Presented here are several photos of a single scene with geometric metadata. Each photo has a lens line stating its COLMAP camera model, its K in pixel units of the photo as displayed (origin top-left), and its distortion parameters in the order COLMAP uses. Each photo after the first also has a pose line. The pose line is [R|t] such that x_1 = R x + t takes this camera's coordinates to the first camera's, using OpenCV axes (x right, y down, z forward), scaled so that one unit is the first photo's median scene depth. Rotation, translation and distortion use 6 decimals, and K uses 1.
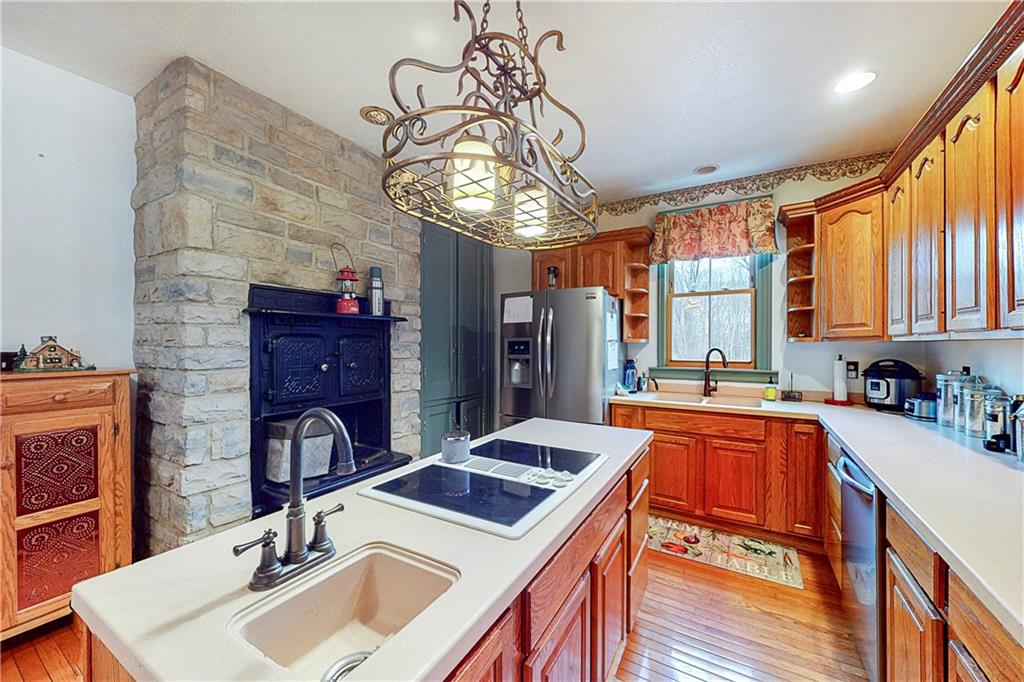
lens RADIAL K [[391.6, 0, 512.0], [0, 391.6, 341.0], [0, 0, 1]] dist [0.000842, -0.000077]
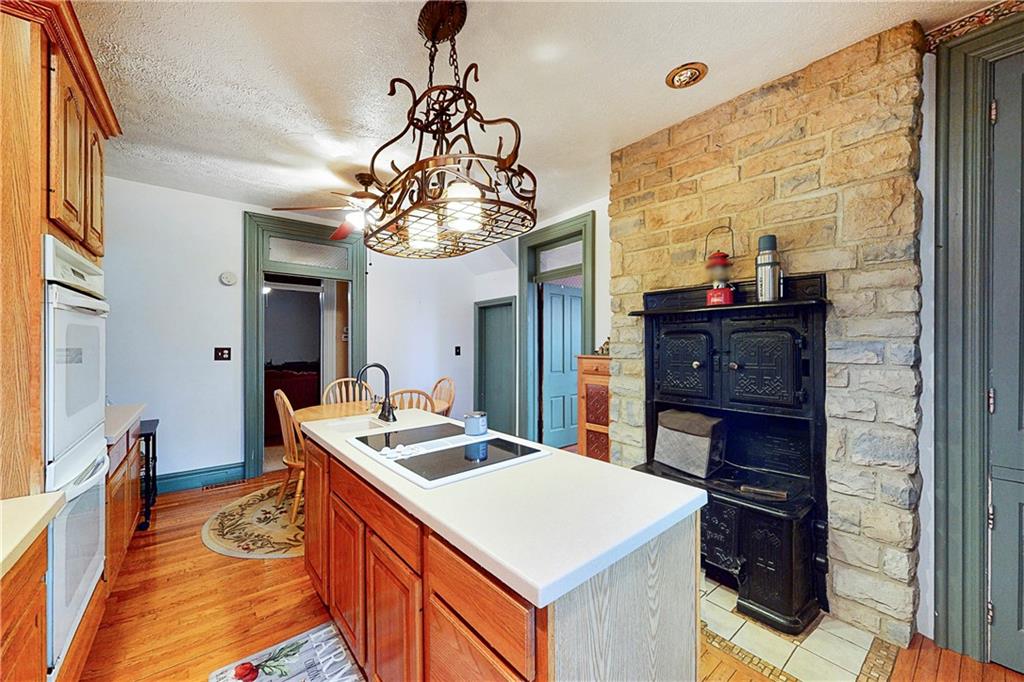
lens RADIAL K [[391.6, 0, 512.0], [0, 391.6, 341.0], [0, 0, 1]] dist [0.000842, -0.000077]
pose [[-0.360216, -0.001493, -0.932868, 0.608563], [0.011166, 0.999920, -0.005912, 0.010146], [0.932802, -0.012546, -0.360171, 0.973949]]
